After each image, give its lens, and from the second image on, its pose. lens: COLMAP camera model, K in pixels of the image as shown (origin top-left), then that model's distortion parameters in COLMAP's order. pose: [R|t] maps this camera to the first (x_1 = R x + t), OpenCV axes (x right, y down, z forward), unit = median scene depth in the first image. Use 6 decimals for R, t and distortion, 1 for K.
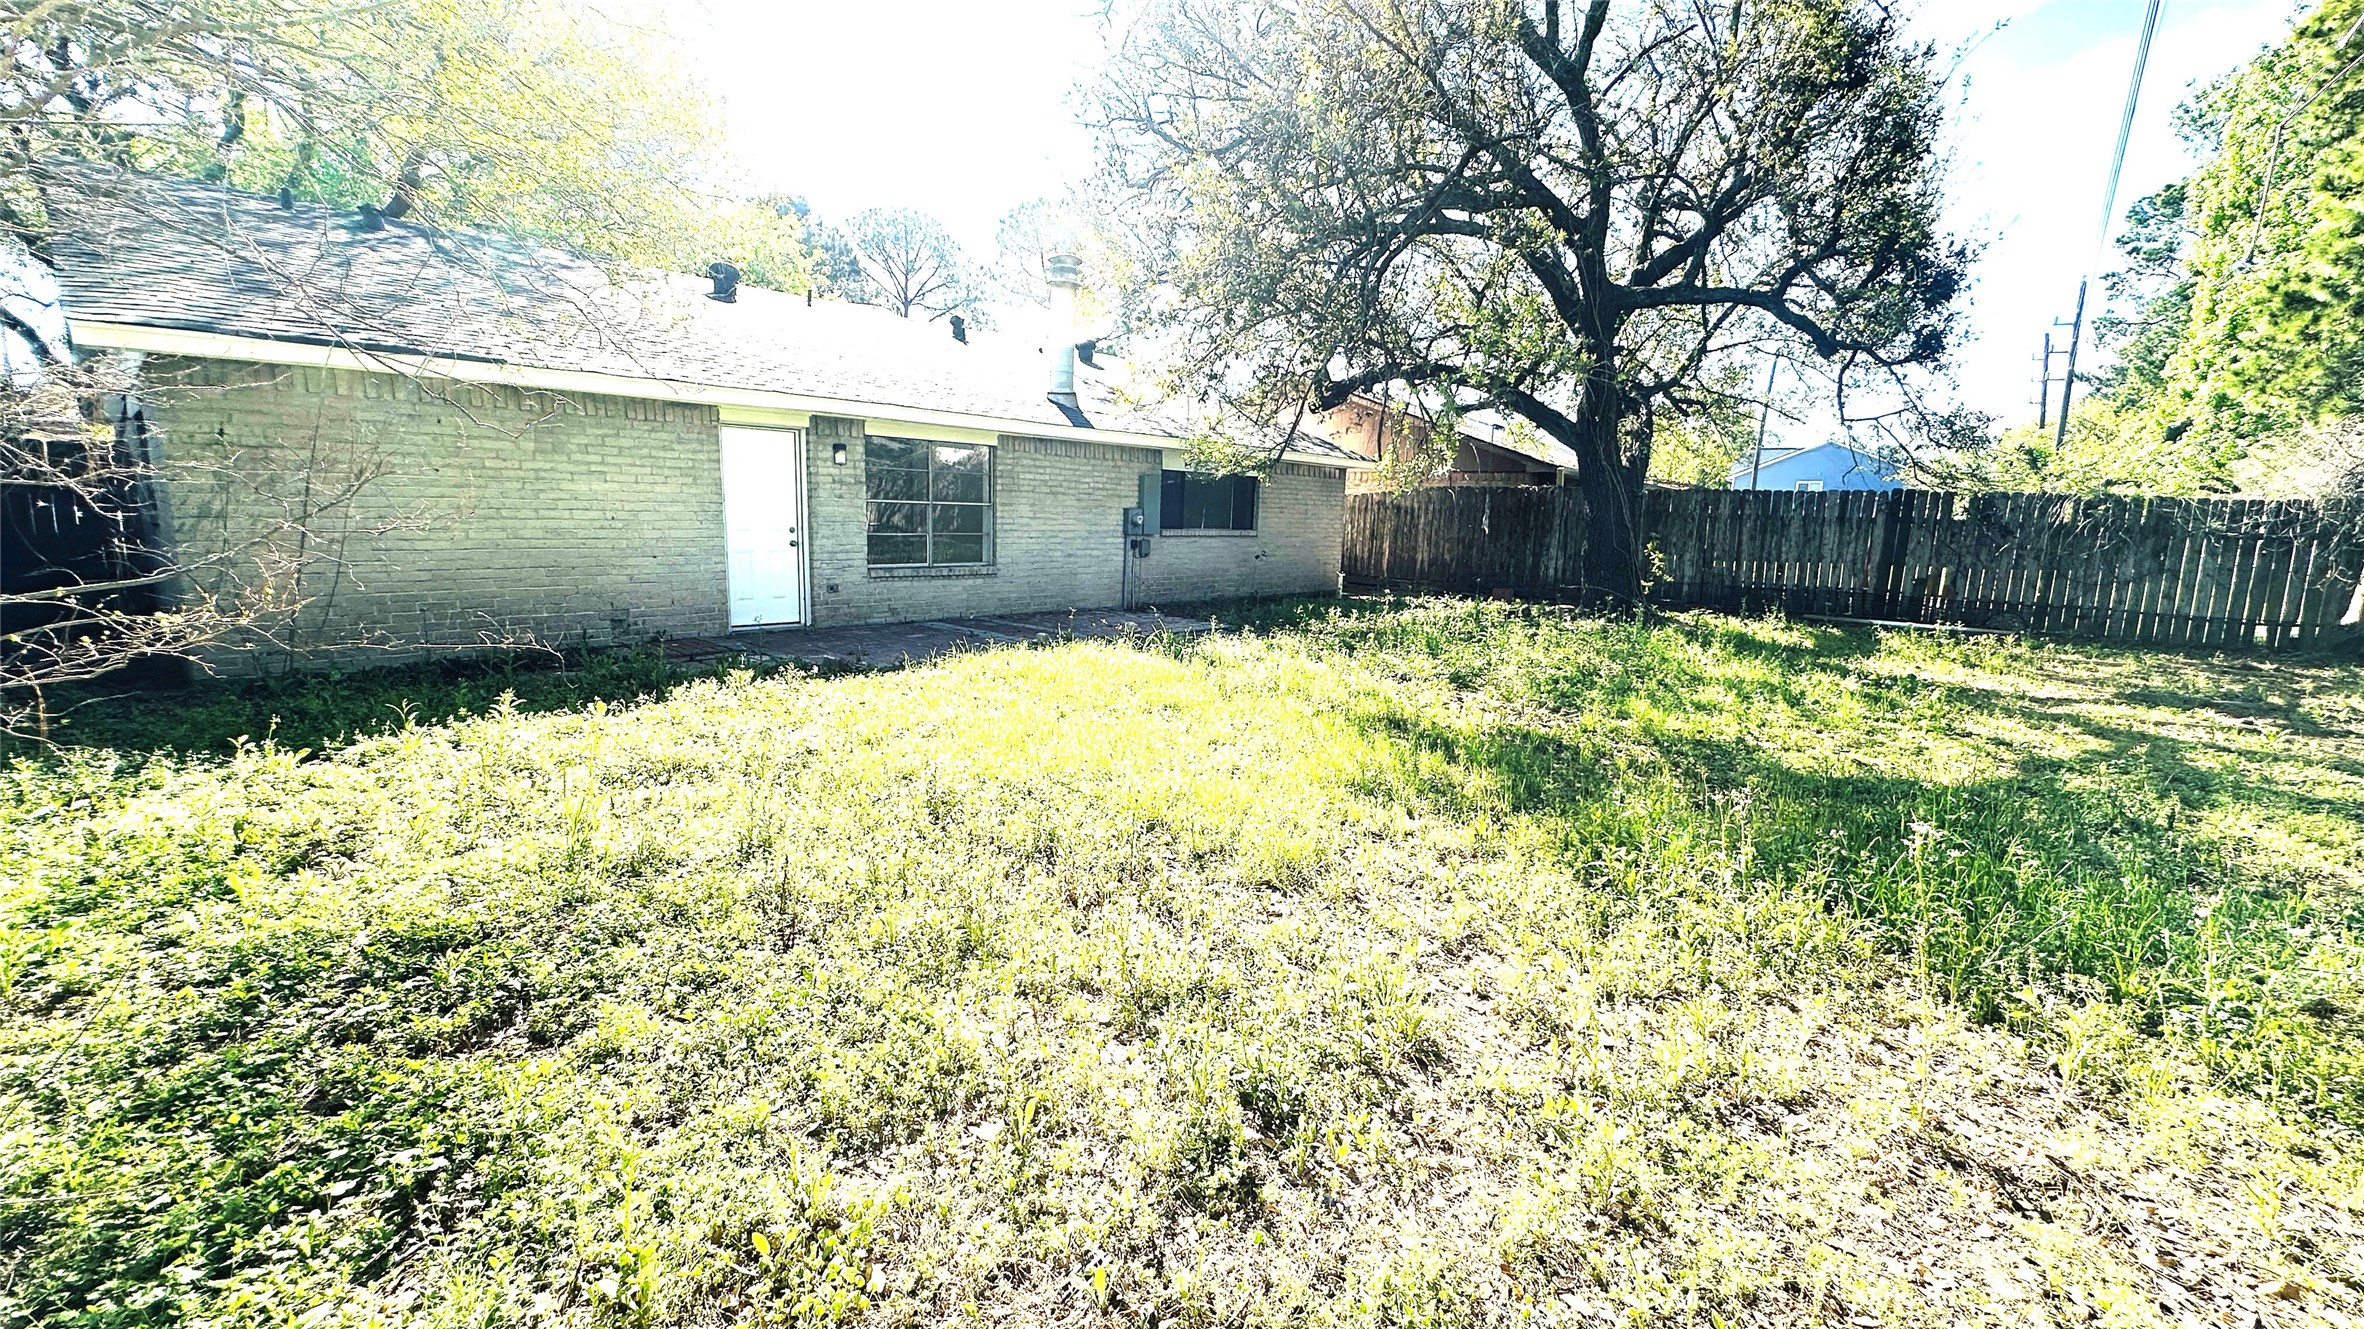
lens RADIAL K [[943.3, 0, 1171.3], [0, 943.3, 670.4], [0, 0, 1]] dist [-0.001867, 0.000492]
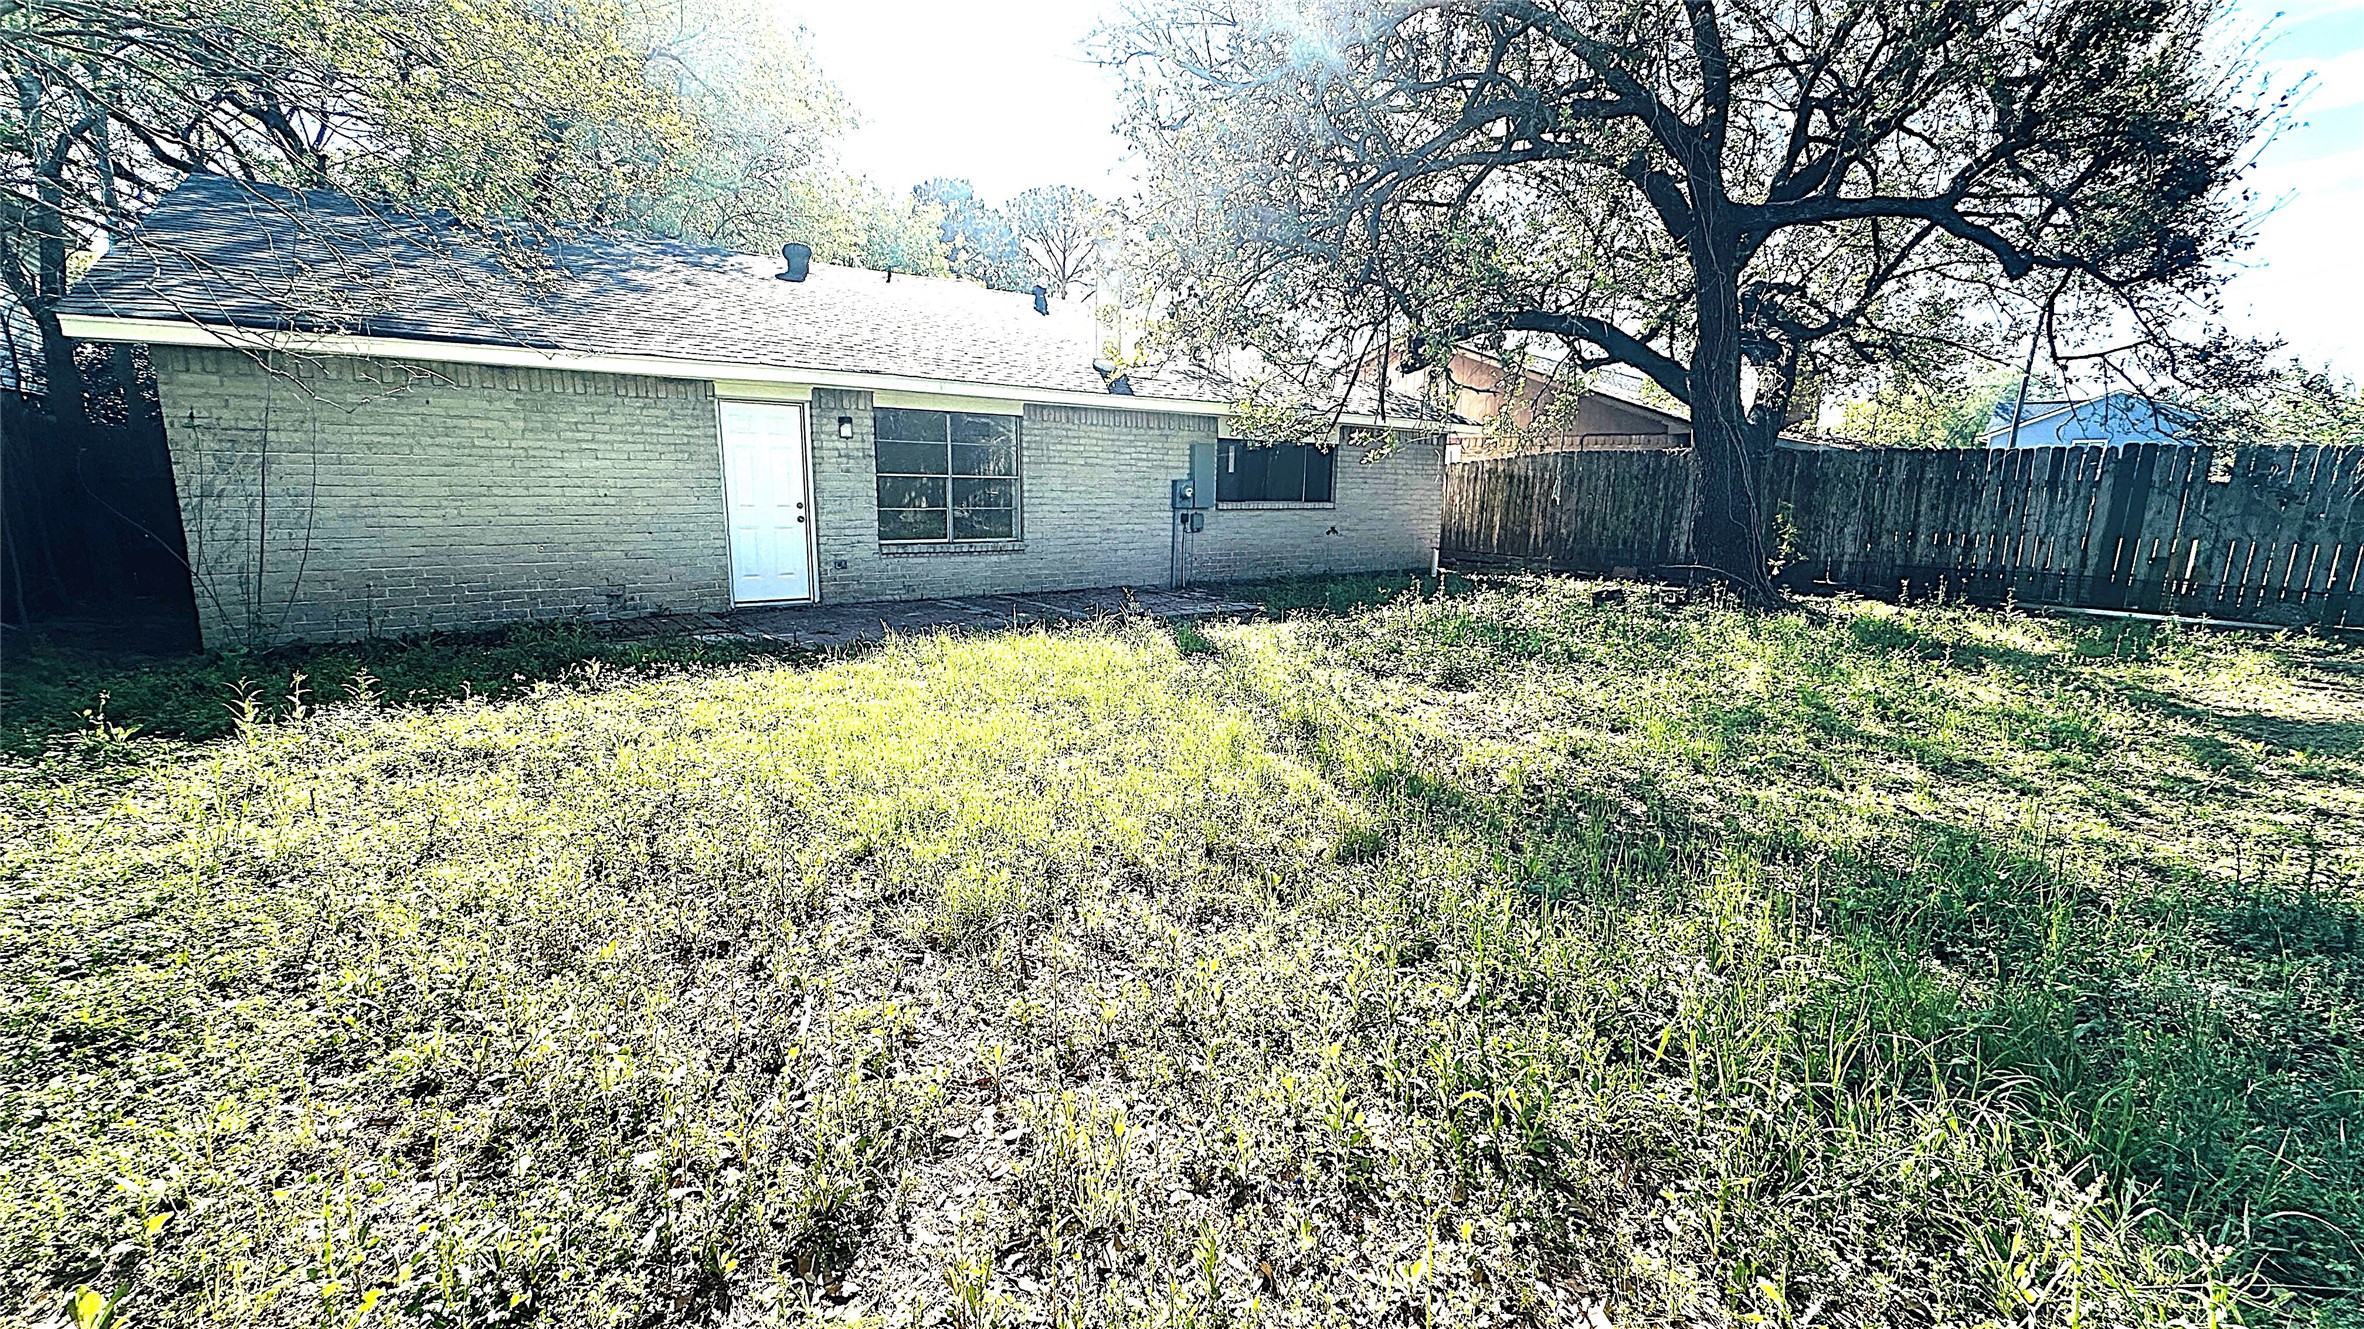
lens RADIAL K [[943.3, 0, 1187.9], [0, 943.3, 659.1], [0, 0, 1]] dist [-0.001867, 0.000492]
pose [[0.983424, 0.022036, -0.179977, 0.152099], [-0.019467, 0.999682, 0.016028, -0.010275], [0.180273, -0.012259, 0.983540, 0.087498]]
